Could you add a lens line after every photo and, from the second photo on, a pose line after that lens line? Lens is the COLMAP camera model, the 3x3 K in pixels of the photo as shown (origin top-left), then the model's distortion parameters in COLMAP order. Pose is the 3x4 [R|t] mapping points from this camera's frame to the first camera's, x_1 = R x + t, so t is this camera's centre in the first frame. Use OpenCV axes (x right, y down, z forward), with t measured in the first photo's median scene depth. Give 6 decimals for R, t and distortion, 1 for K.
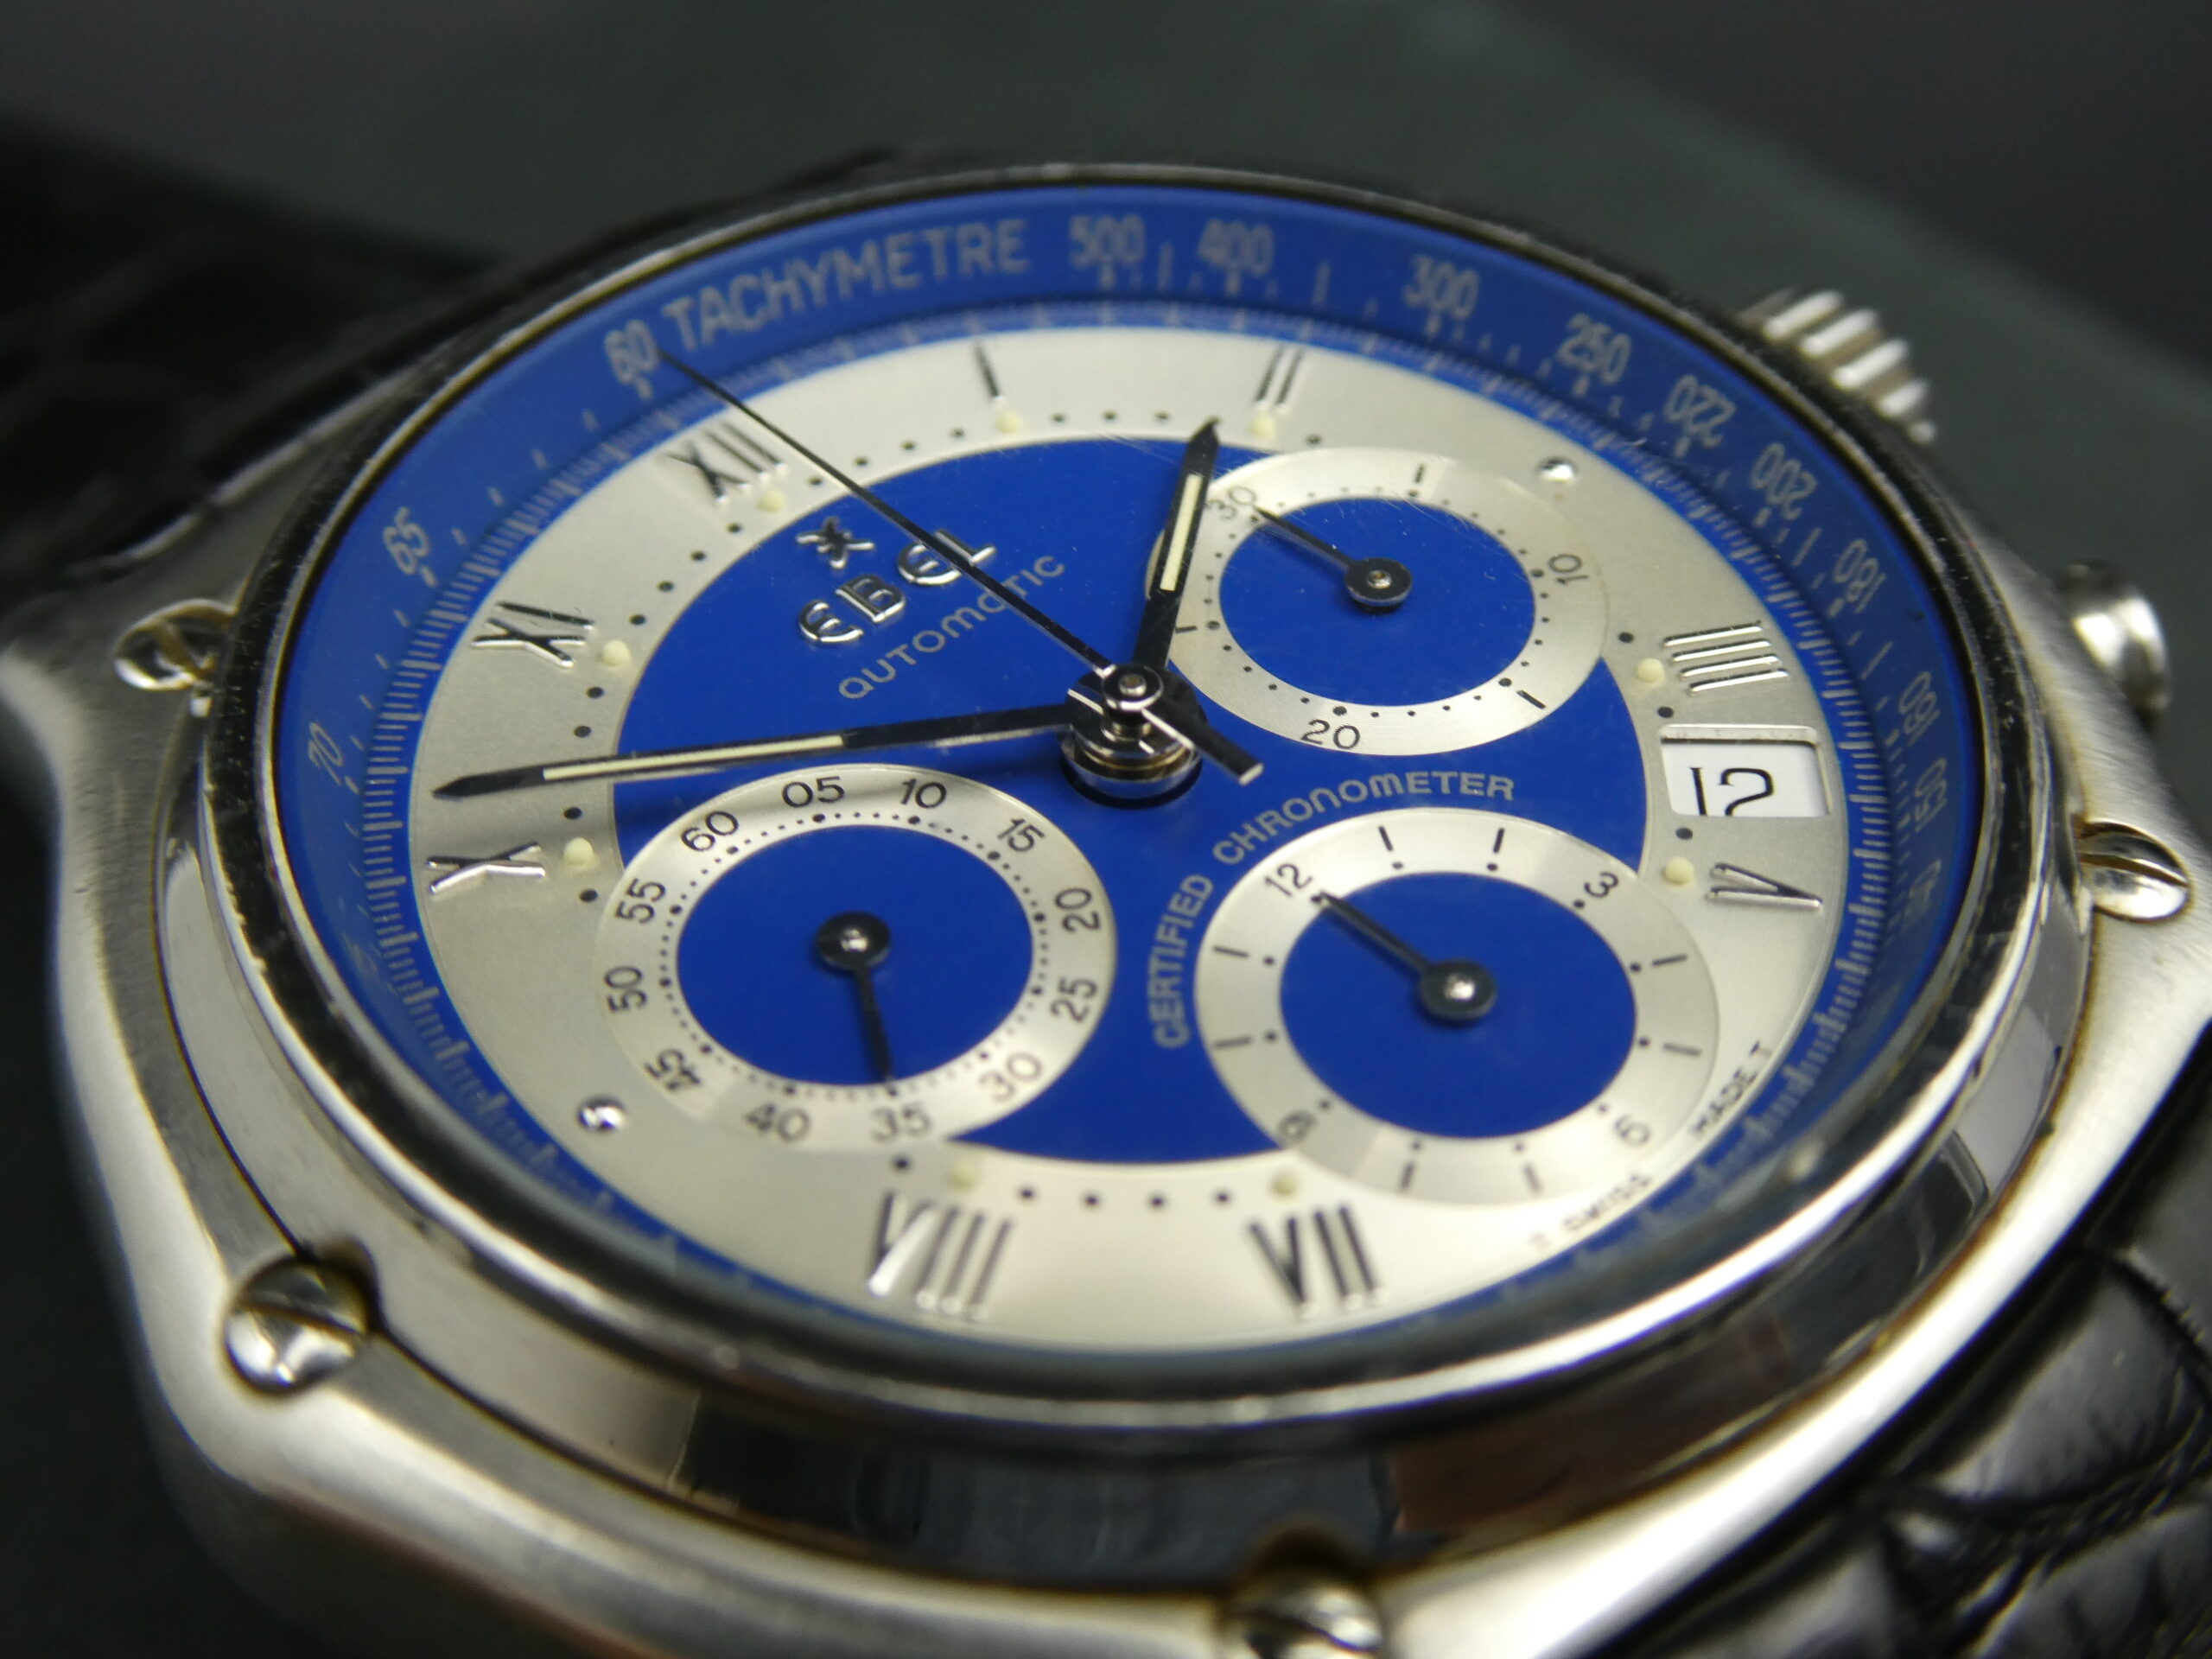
lens RADIAL K [[3244.0, 0, 1174.1], [0, 3244.0, 795.1], [0, 0, 1]] dist [-0.151713, 0.000000]
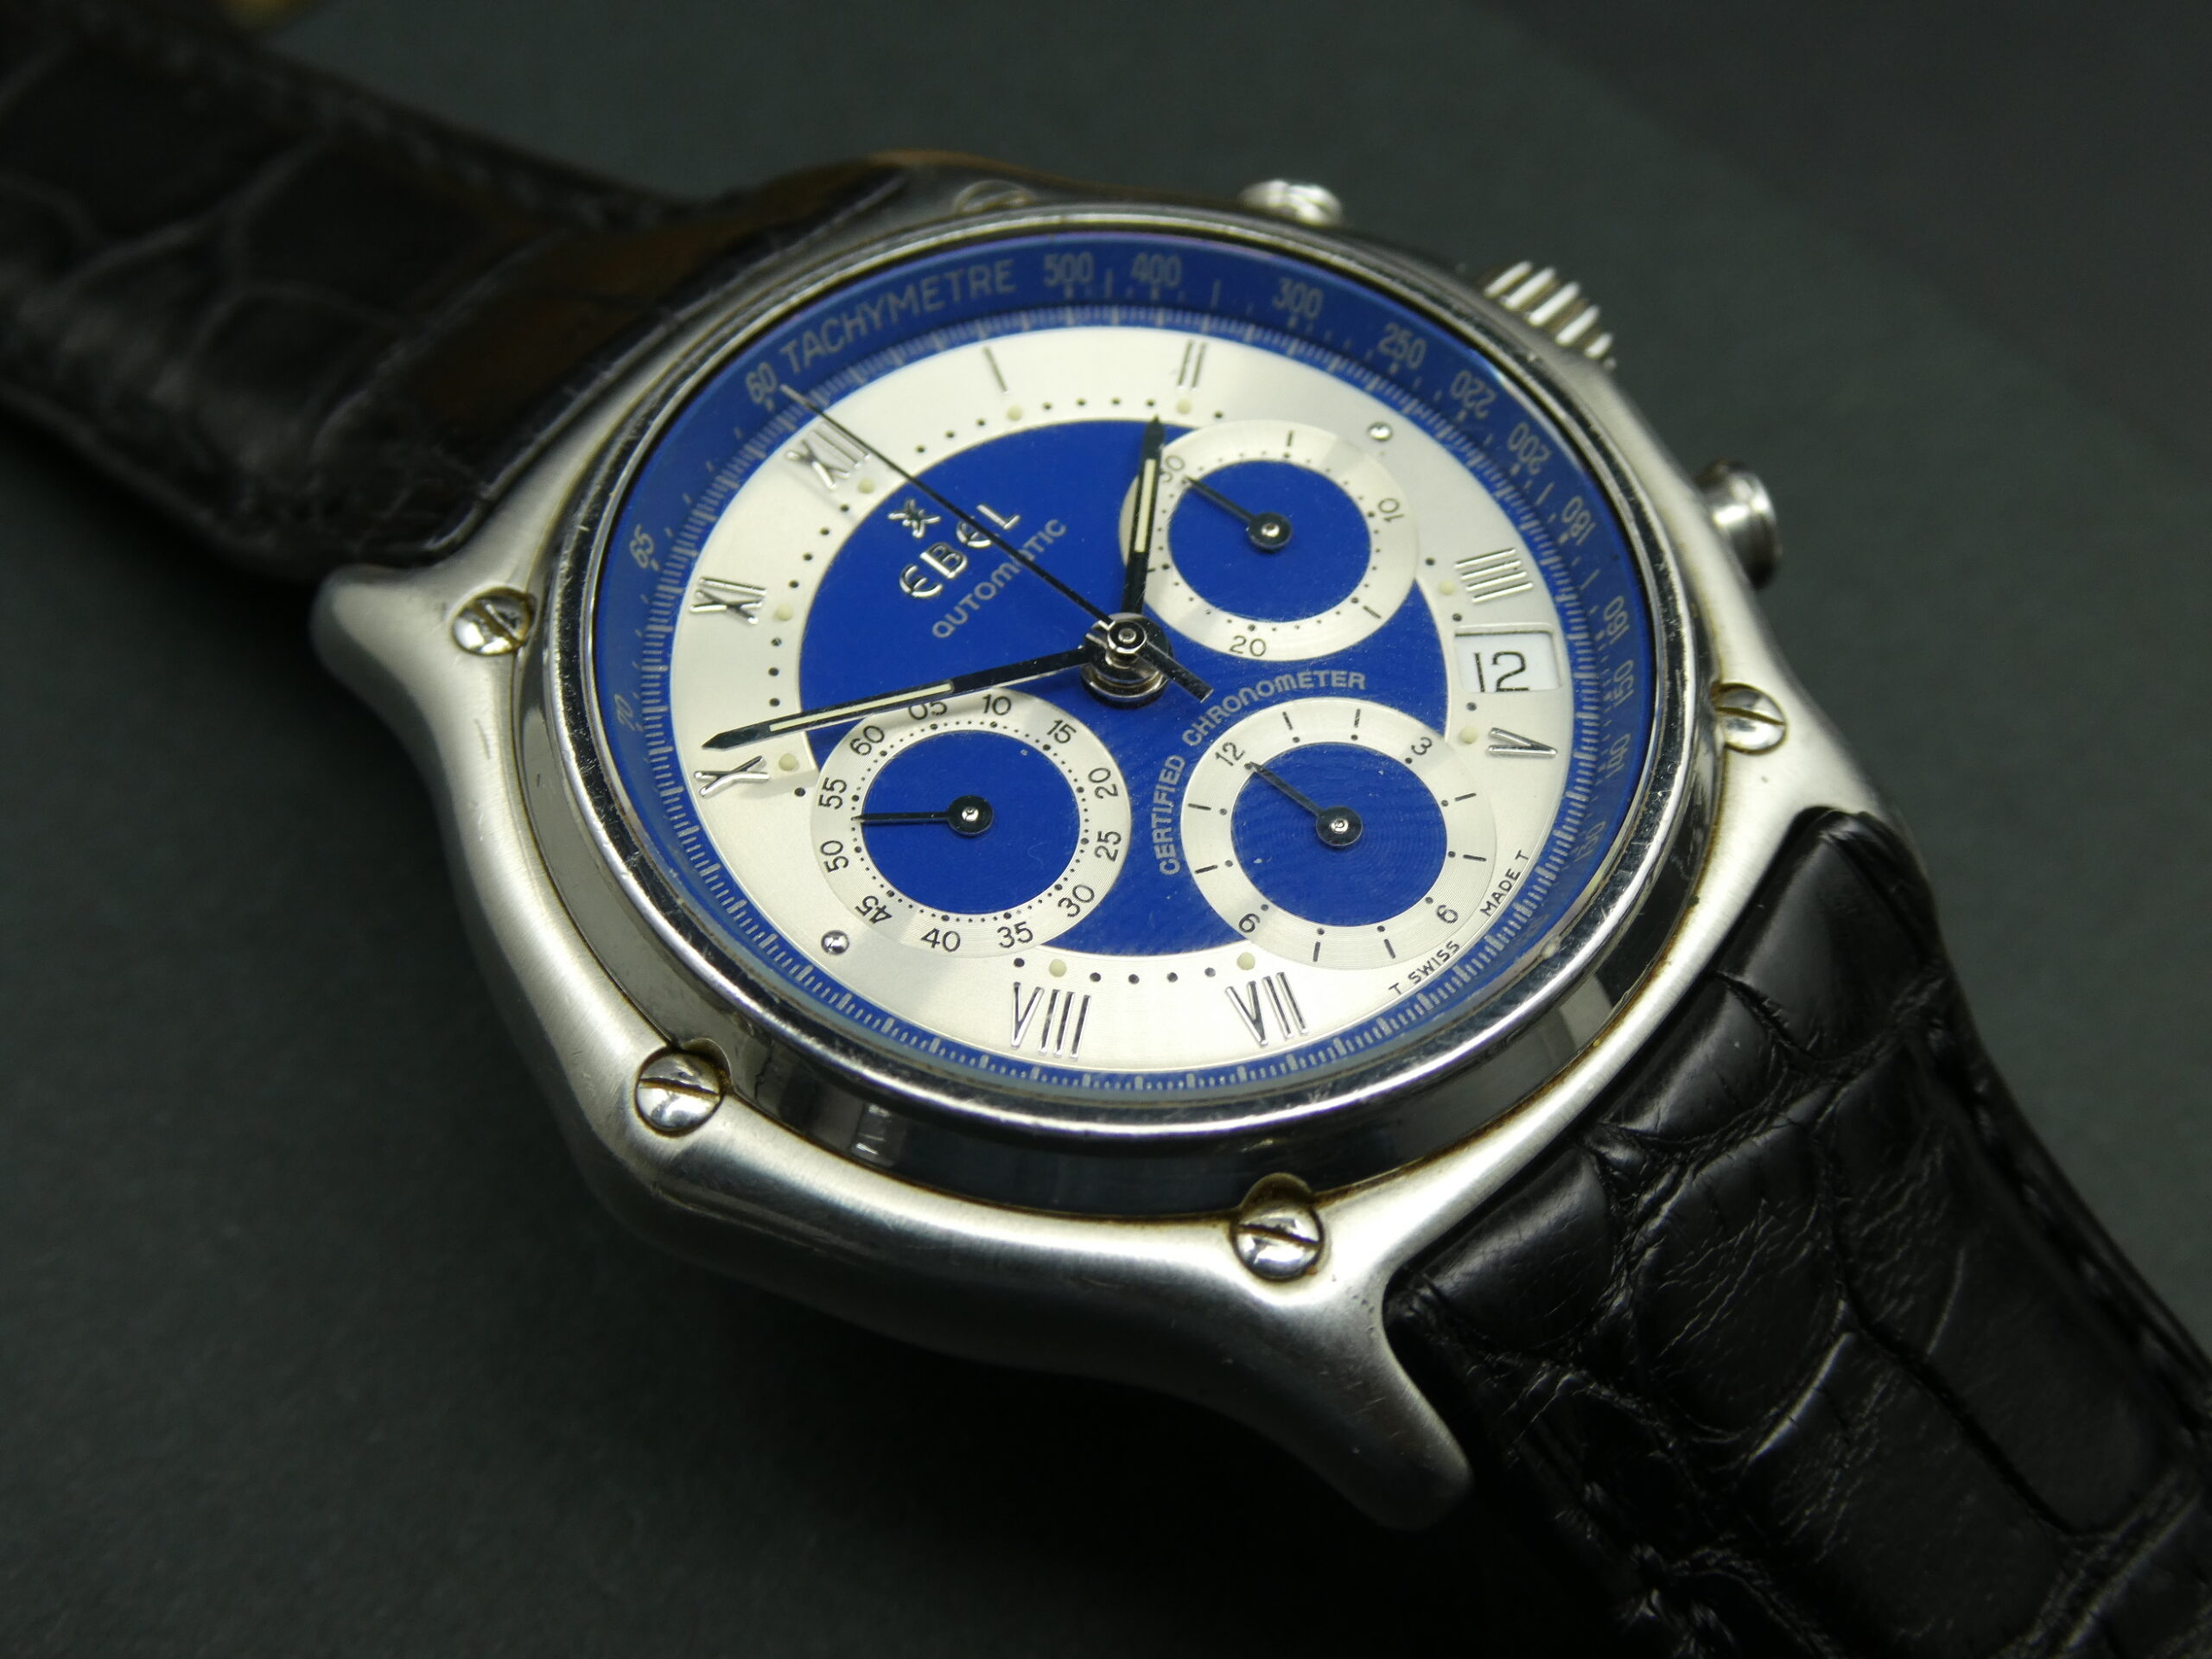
lens RADIAL K [[3244.0, 0, 1119.0], [0, 3244.0, 842.9], [0, 0, 1]] dist [-0.151713, 0.000000]
pose [[0.996708, -0.055275, 0.059320, -0.117267], [0.039658, 0.970467, 0.237953, -0.314912], [-0.070721, -0.234817, 0.969464, -0.569620]]
